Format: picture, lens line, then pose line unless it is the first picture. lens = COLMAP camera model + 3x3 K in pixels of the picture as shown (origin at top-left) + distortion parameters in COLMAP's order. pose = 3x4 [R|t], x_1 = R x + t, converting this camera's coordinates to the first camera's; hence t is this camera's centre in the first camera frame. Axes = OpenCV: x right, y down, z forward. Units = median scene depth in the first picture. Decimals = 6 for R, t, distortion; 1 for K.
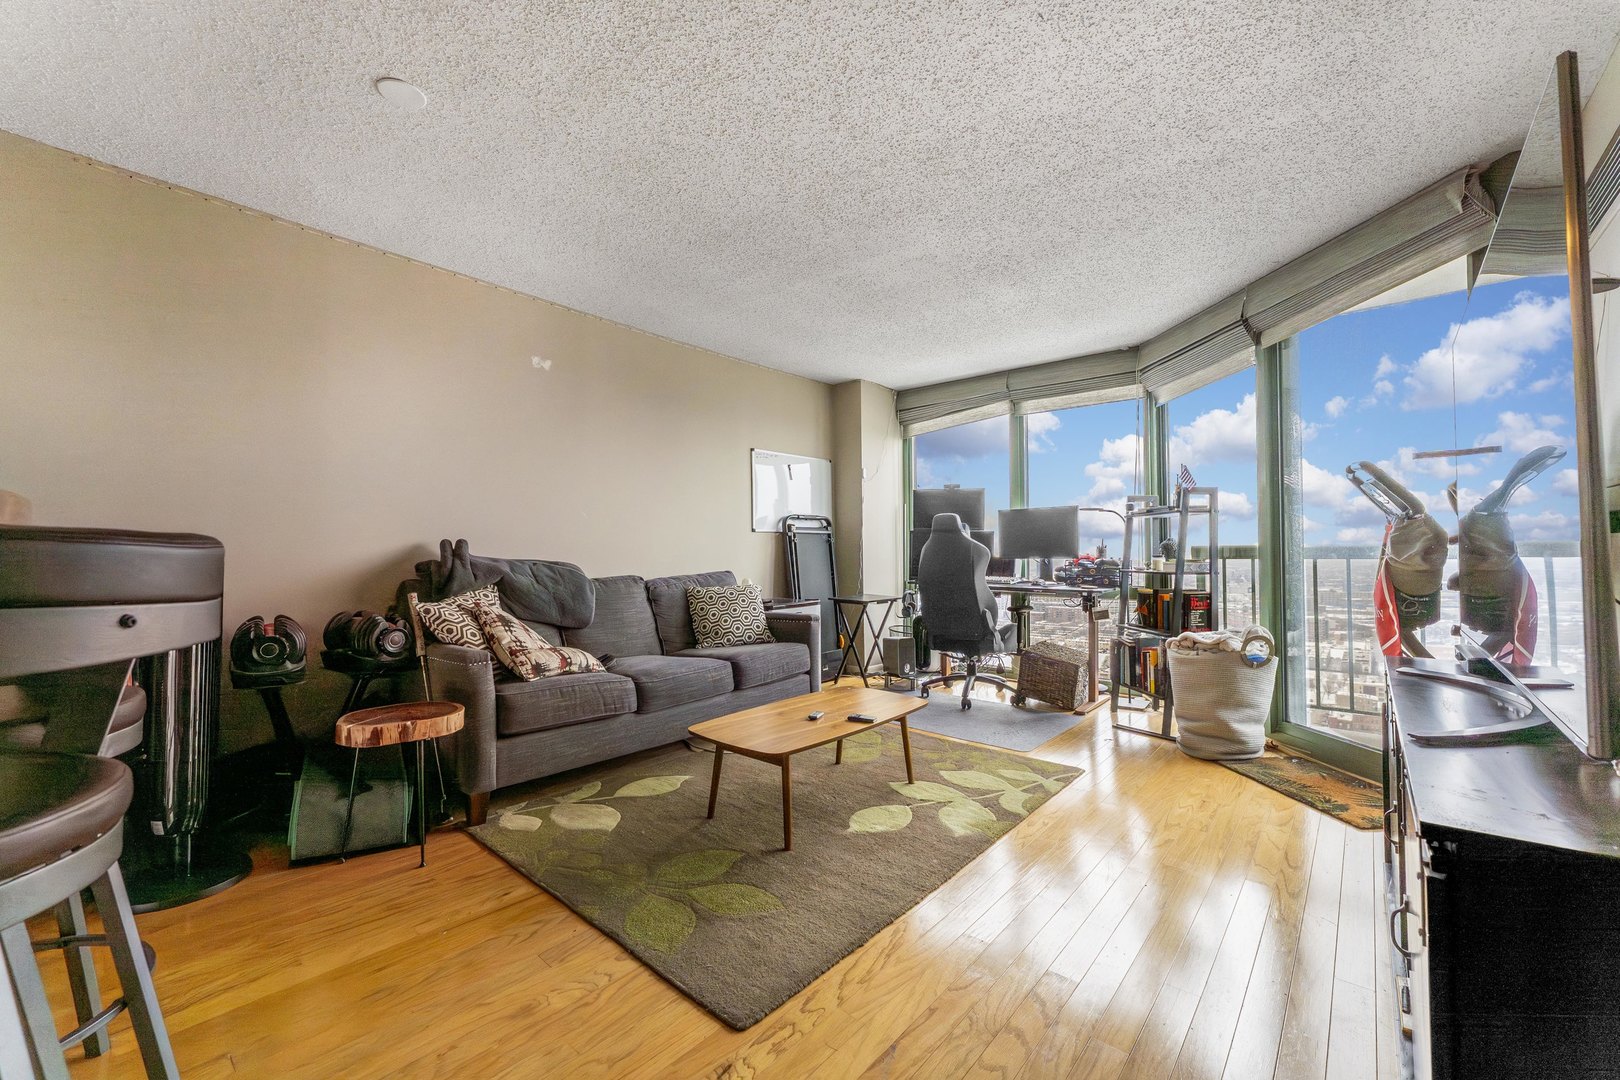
lens RADIAL K [[646.9, 0, 810.0], [0, 646.9, 540.0], [0, 0, 1]] dist [0.001301, 0.000064]
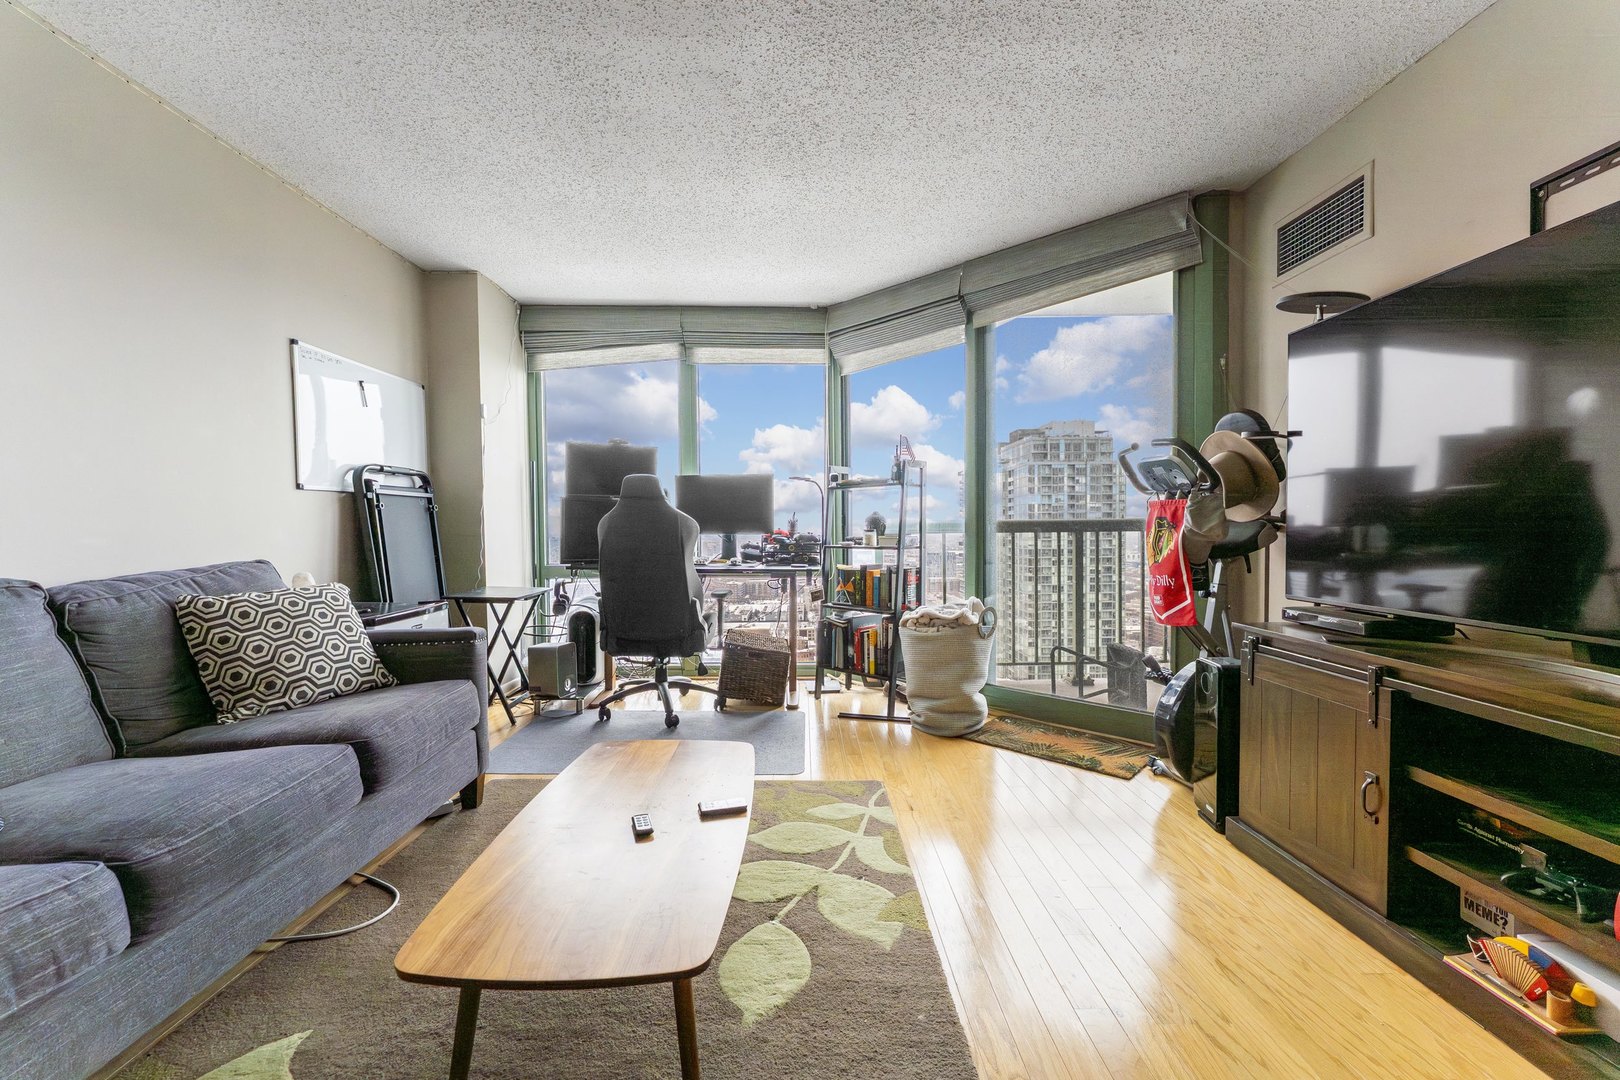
lens RADIAL K [[648.0, 0, 813.3], [0, 648.0, 546.5], [0, 0, 1]] dist [0.001990, 0.000098]
pose [[0.745596, -0.018127, 0.666152, -0.148740], [-0.012916, 0.999049, 0.041642, 0.008964], [-0.666273, -0.039653, 0.744653, 0.315341]]
